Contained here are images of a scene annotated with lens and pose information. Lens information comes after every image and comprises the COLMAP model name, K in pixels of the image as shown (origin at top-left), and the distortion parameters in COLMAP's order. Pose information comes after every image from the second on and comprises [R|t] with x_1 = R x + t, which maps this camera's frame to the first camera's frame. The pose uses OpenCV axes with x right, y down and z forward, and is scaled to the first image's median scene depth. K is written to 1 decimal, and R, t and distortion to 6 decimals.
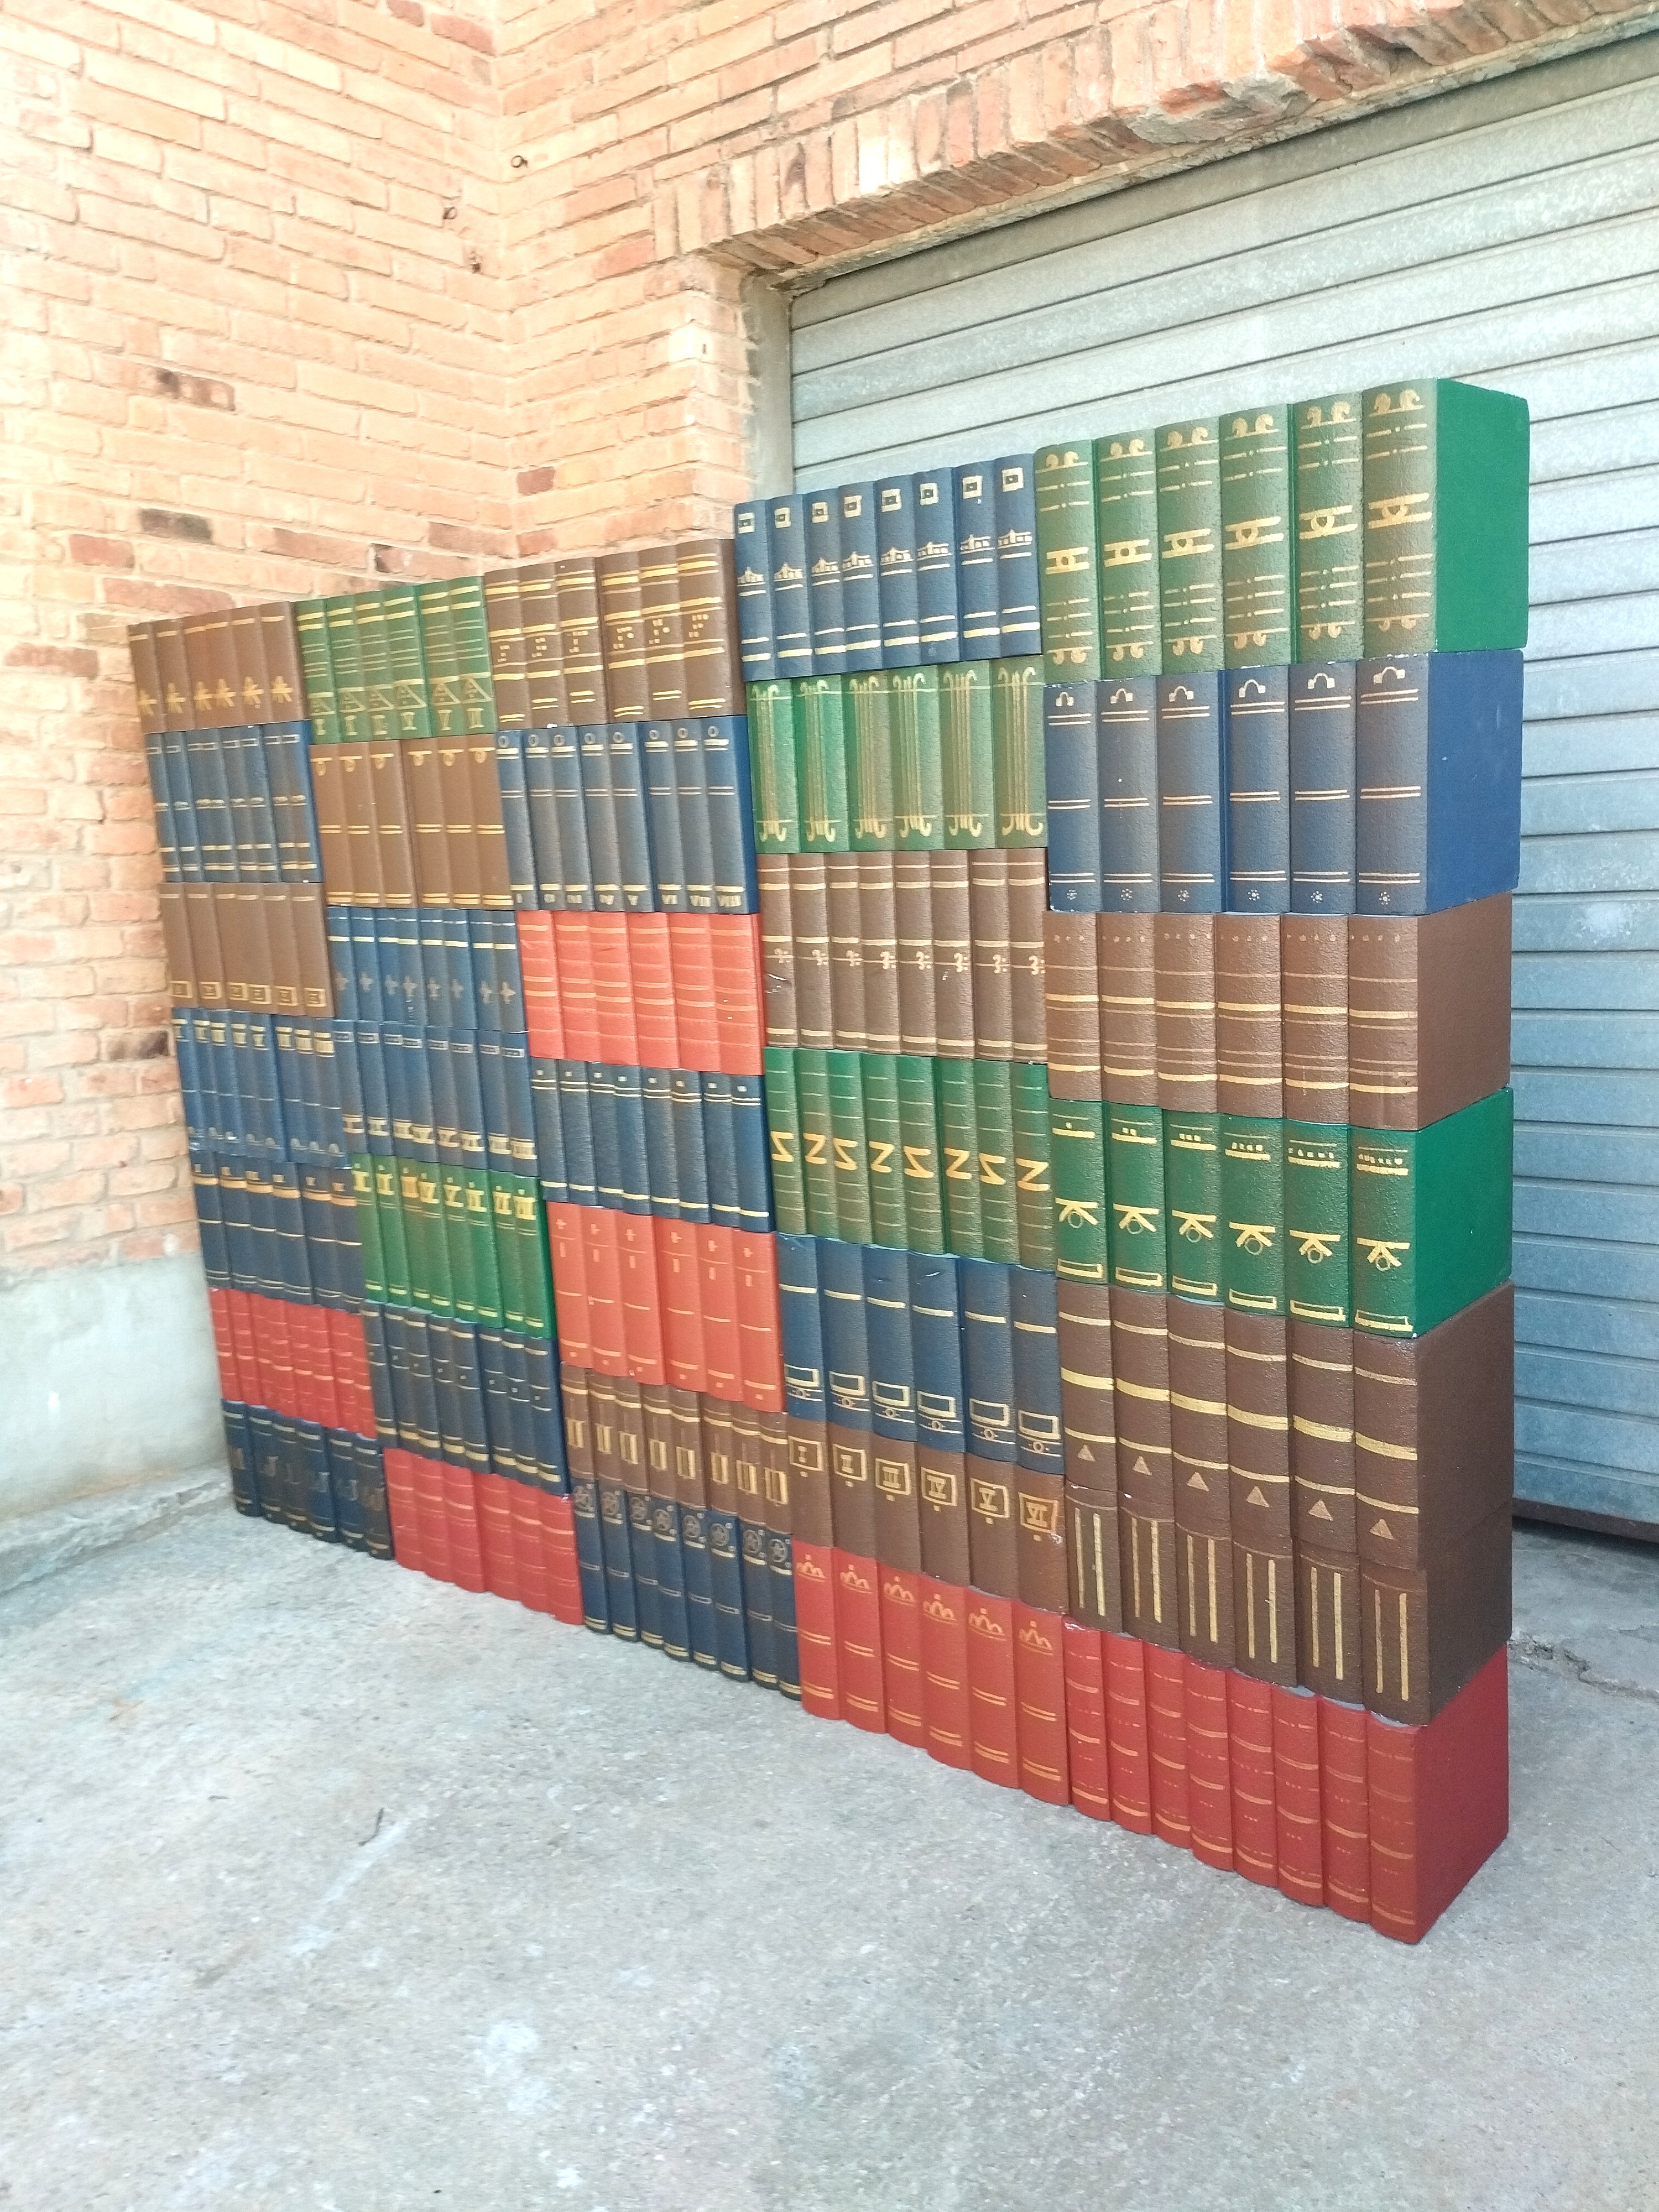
lens RADIAL K [[1884.2, 0, 813.5], [0, 1884.2, 1088.3], [0, 0, 1]] dist [0.080240, -0.094885]
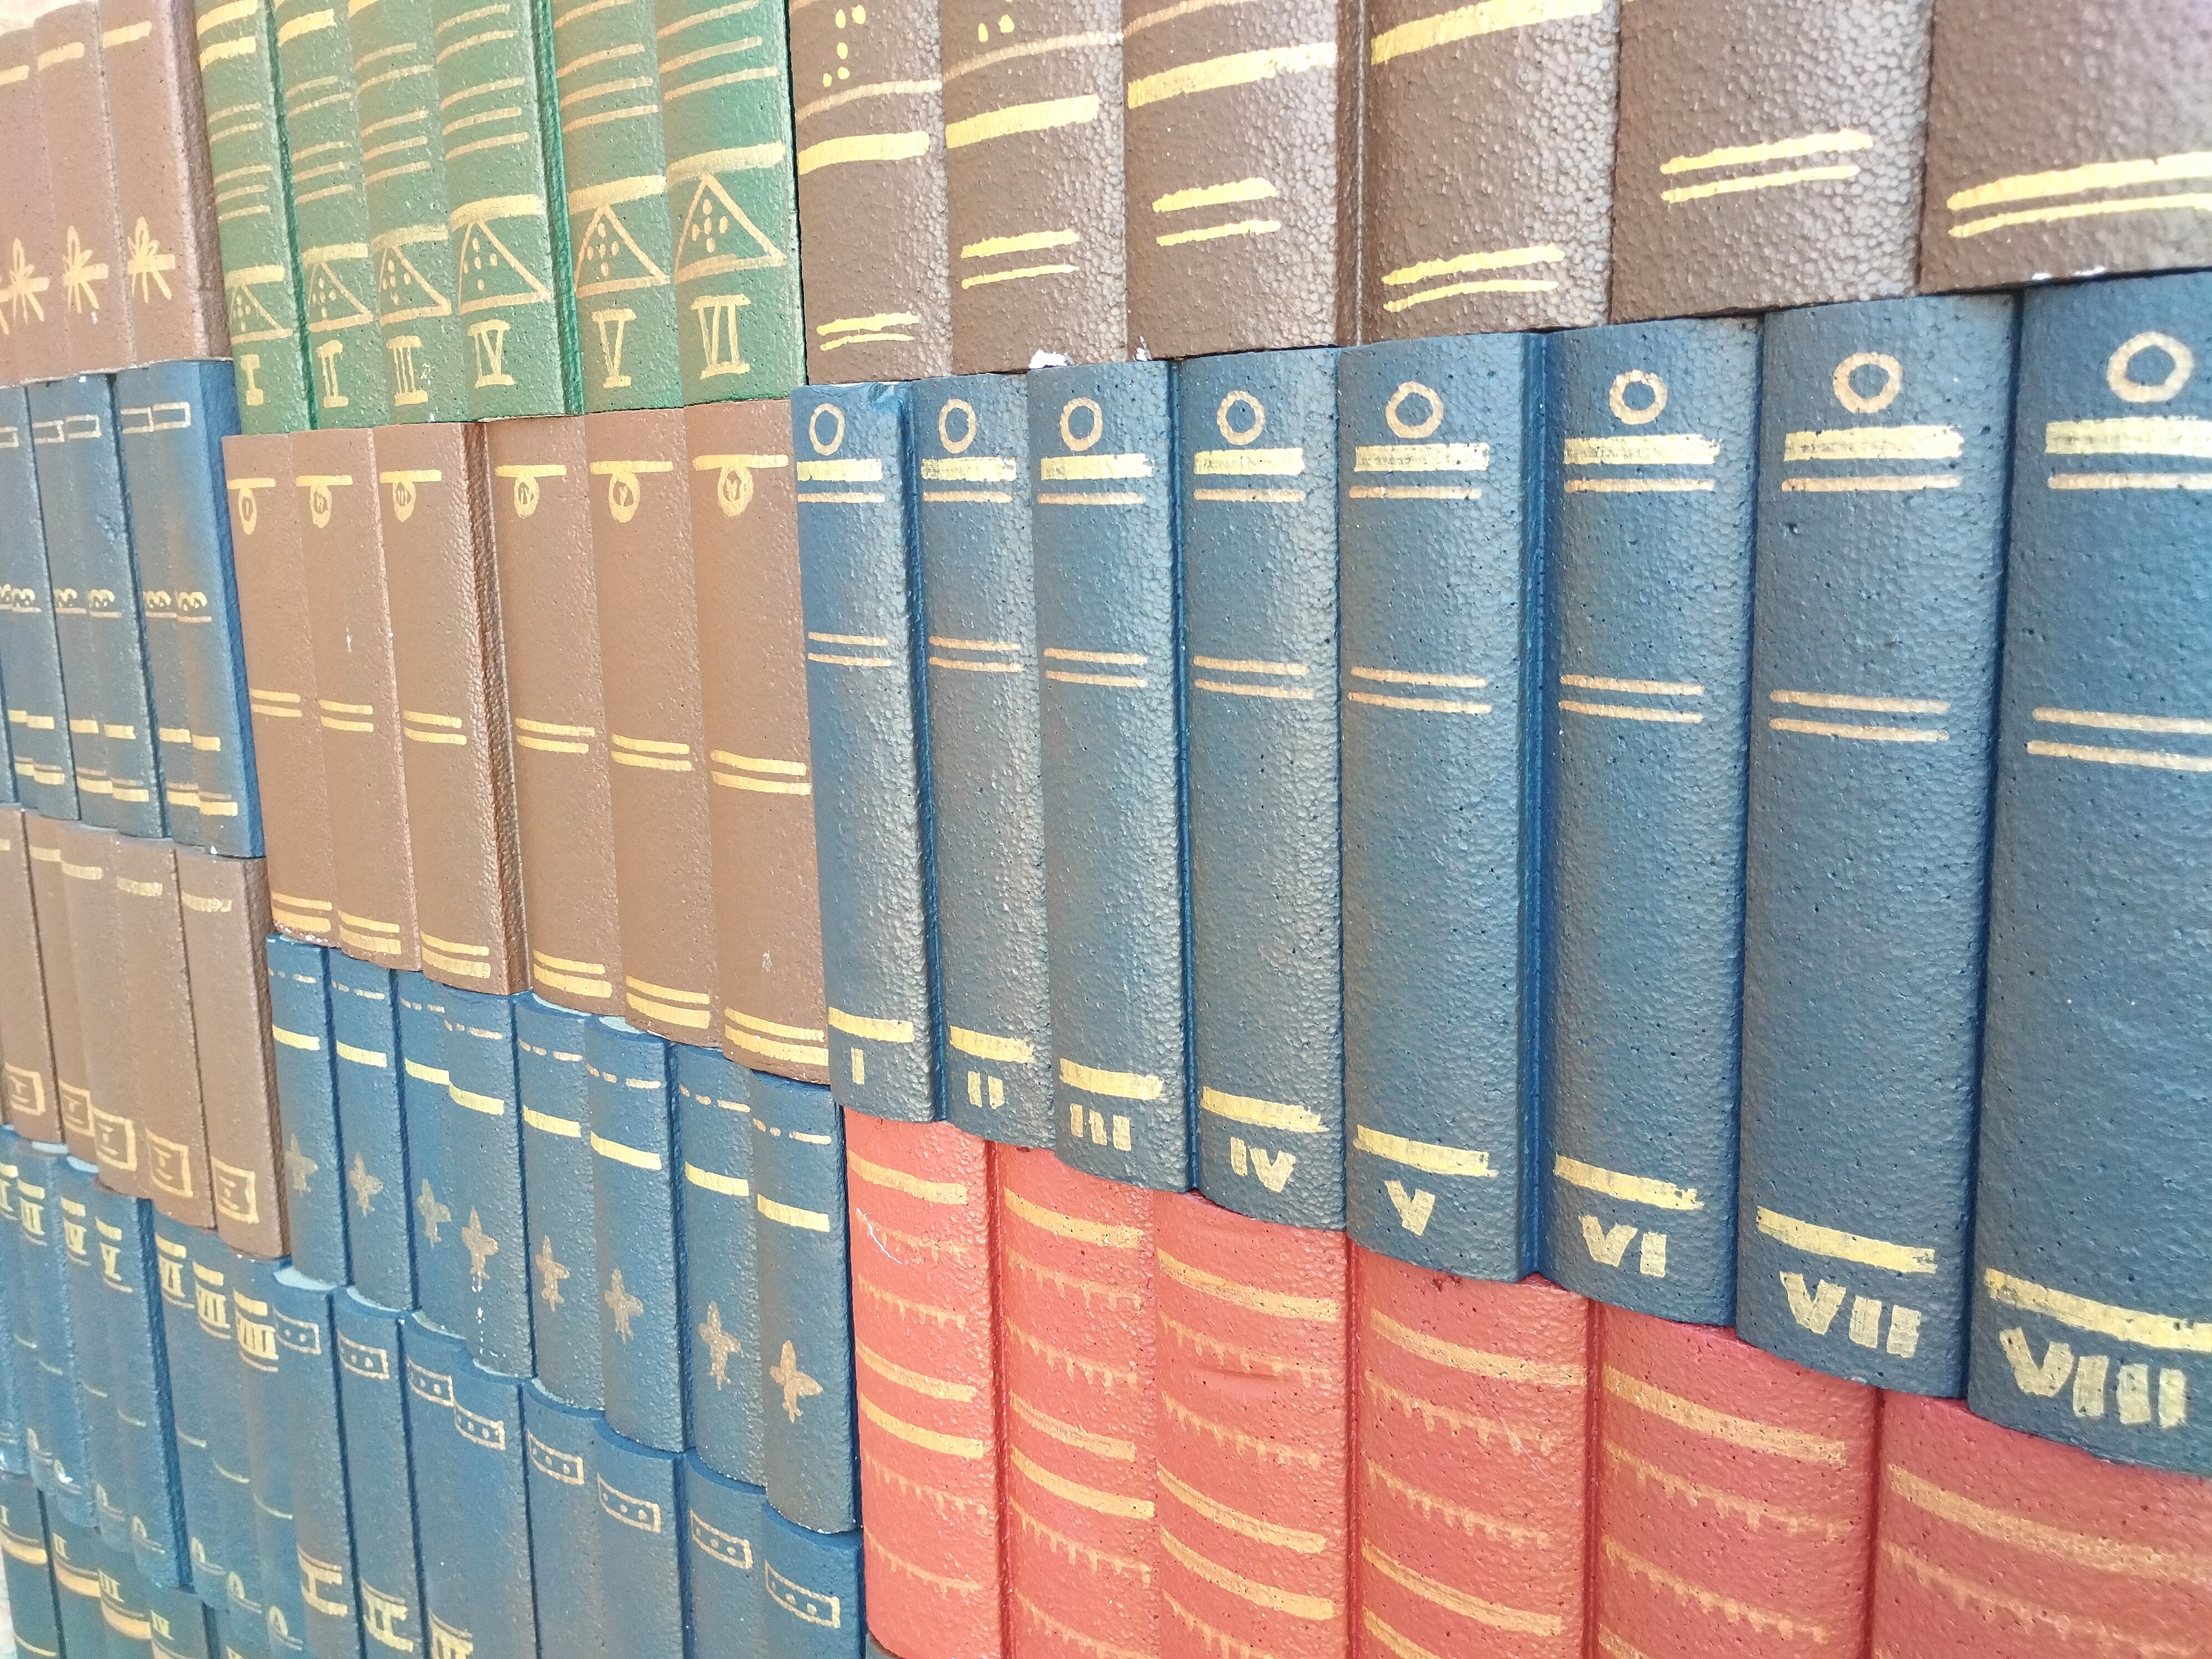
lens RADIAL K [[1884.2, 0, 1091.4], [0, 1884.2, 848.4], [0, 0, 1]] dist [0.080240, -0.094885]
pose [[0.998537, 0.048778, -0.023351, -0.119424], [-0.048932, 0.998784, -0.006049, -0.127877], [0.023028, 0.007182, 0.999709, 0.745676]]
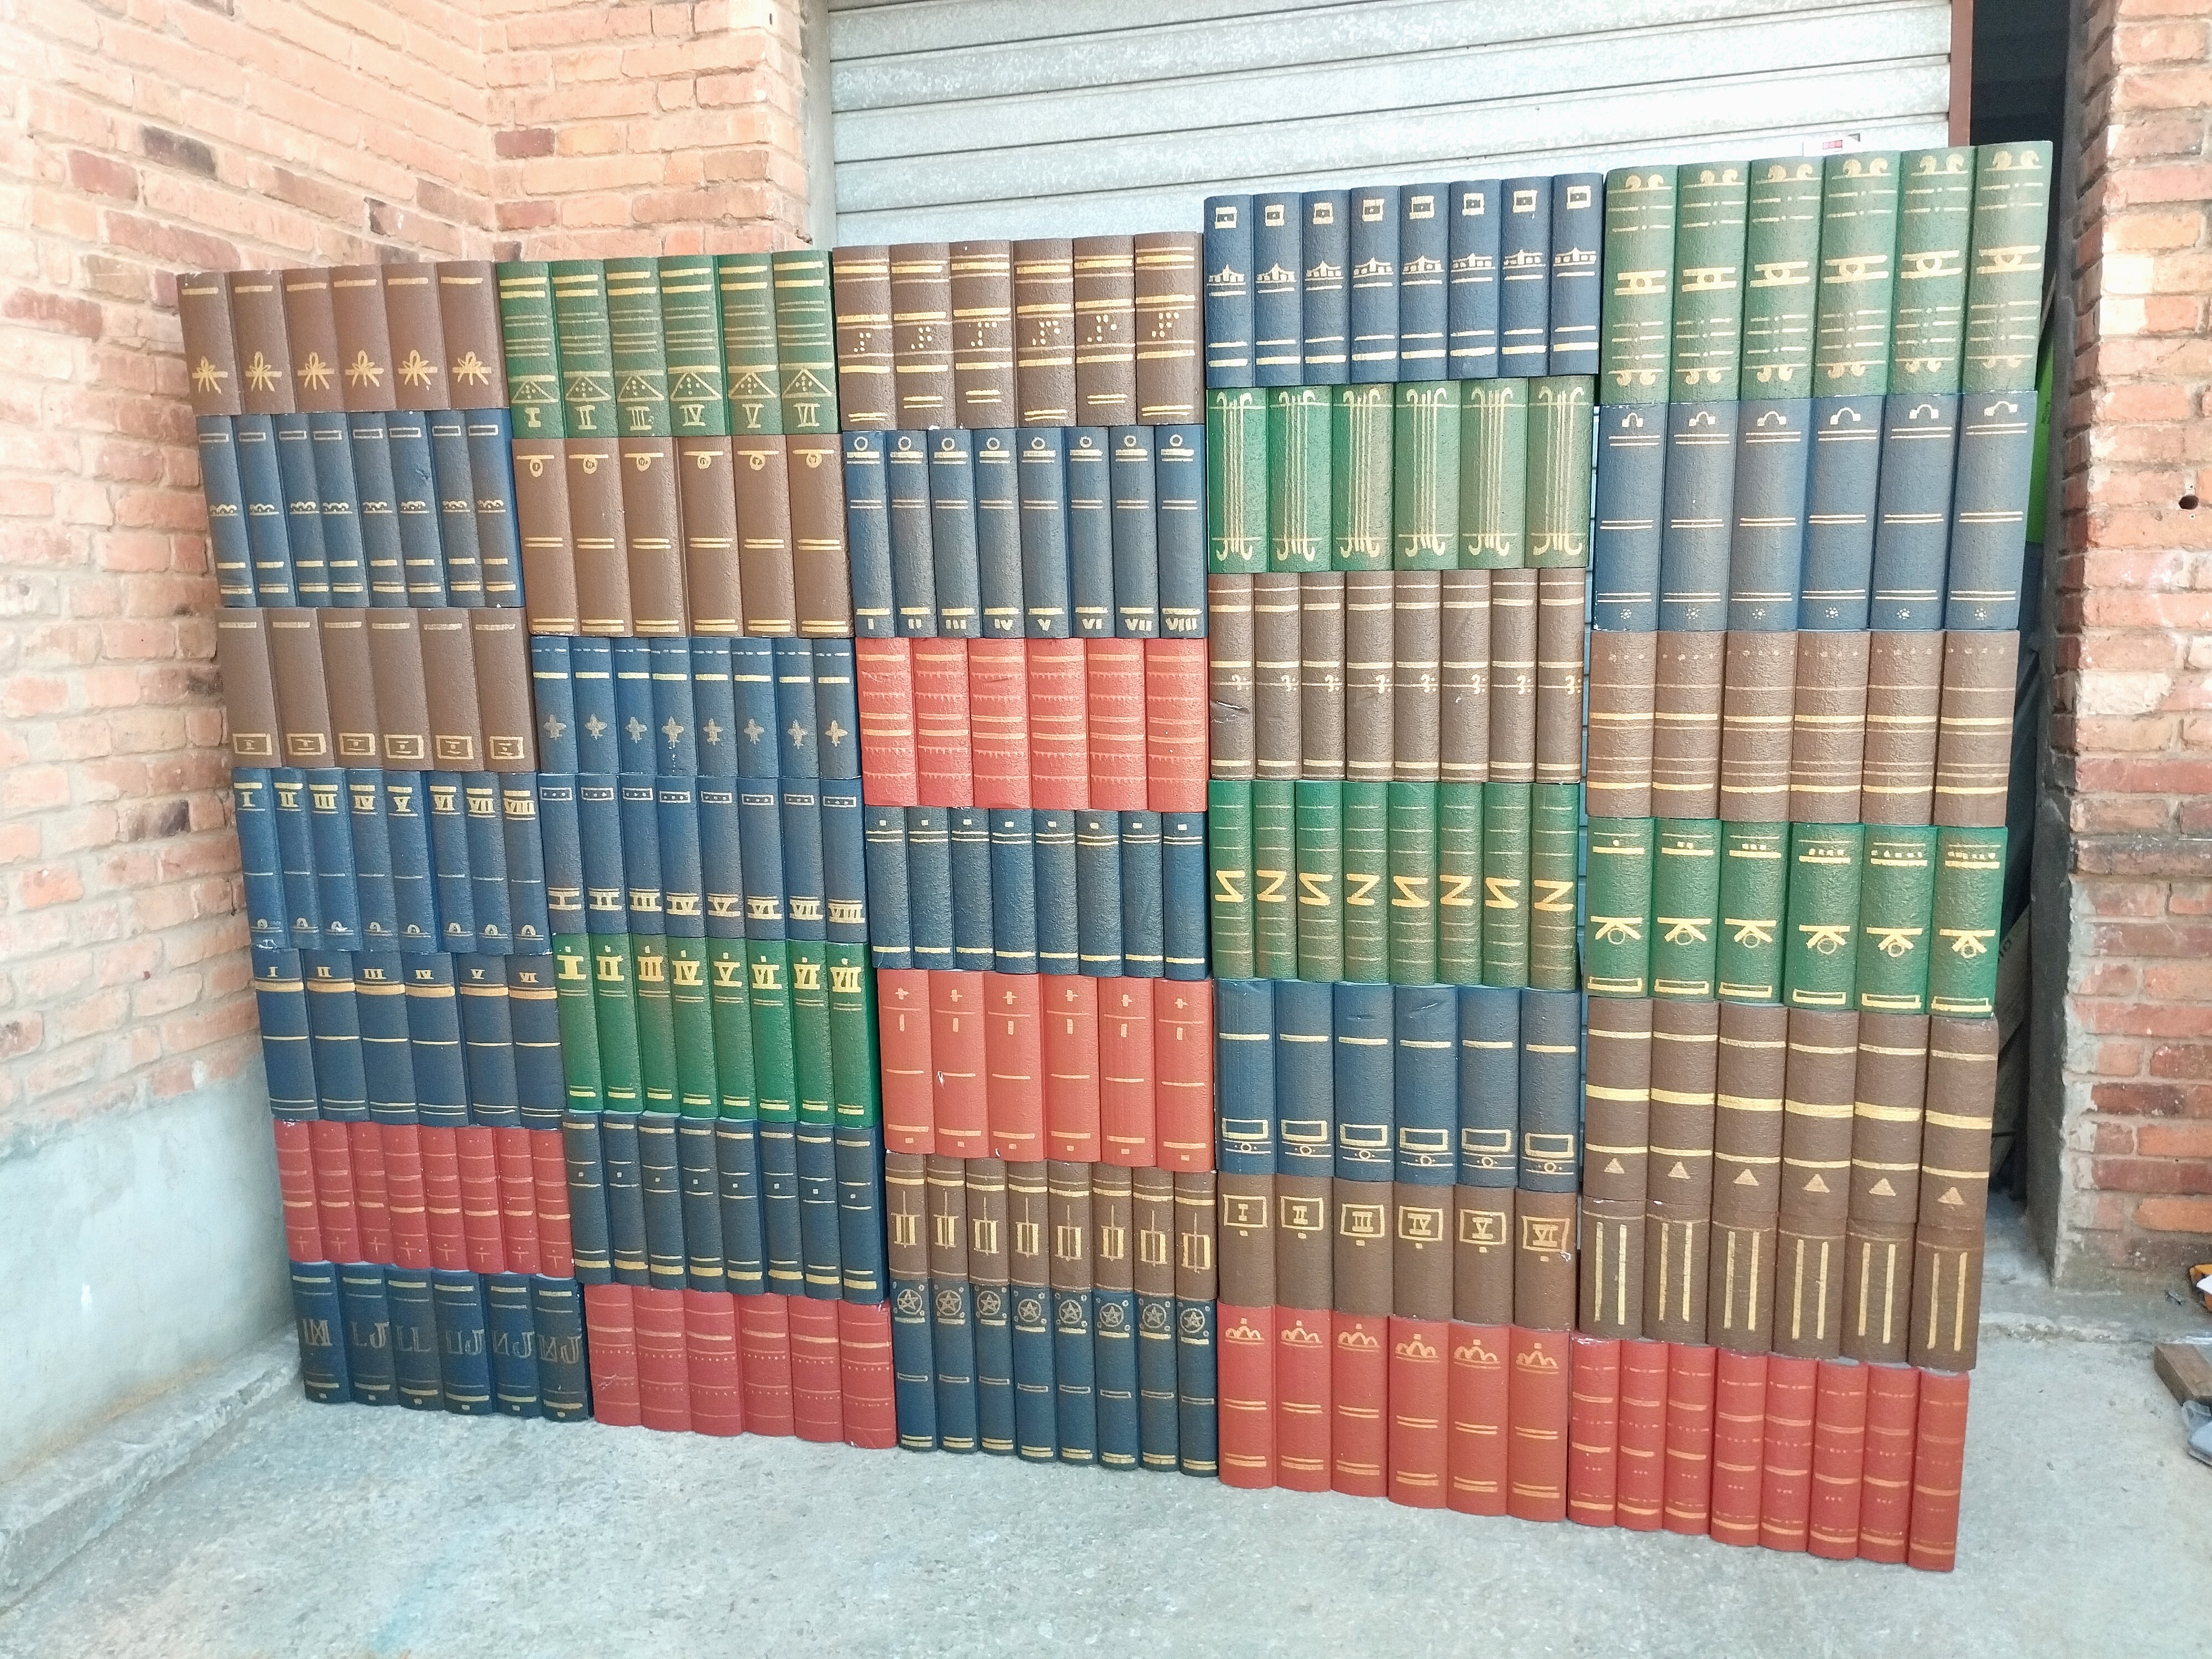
lens RADIAL K [[1884.2, 0, 1105.2], [0, 1884.2, 813.9], [0, 0, 1]] dist [0.080240, -0.094885]
pose [[0.895723, -0.046507, 0.442173, -0.443991], [0.050280, 0.998730, 0.003189, -0.010189], [-0.441760, 0.019376, 0.896924, 0.169725]]
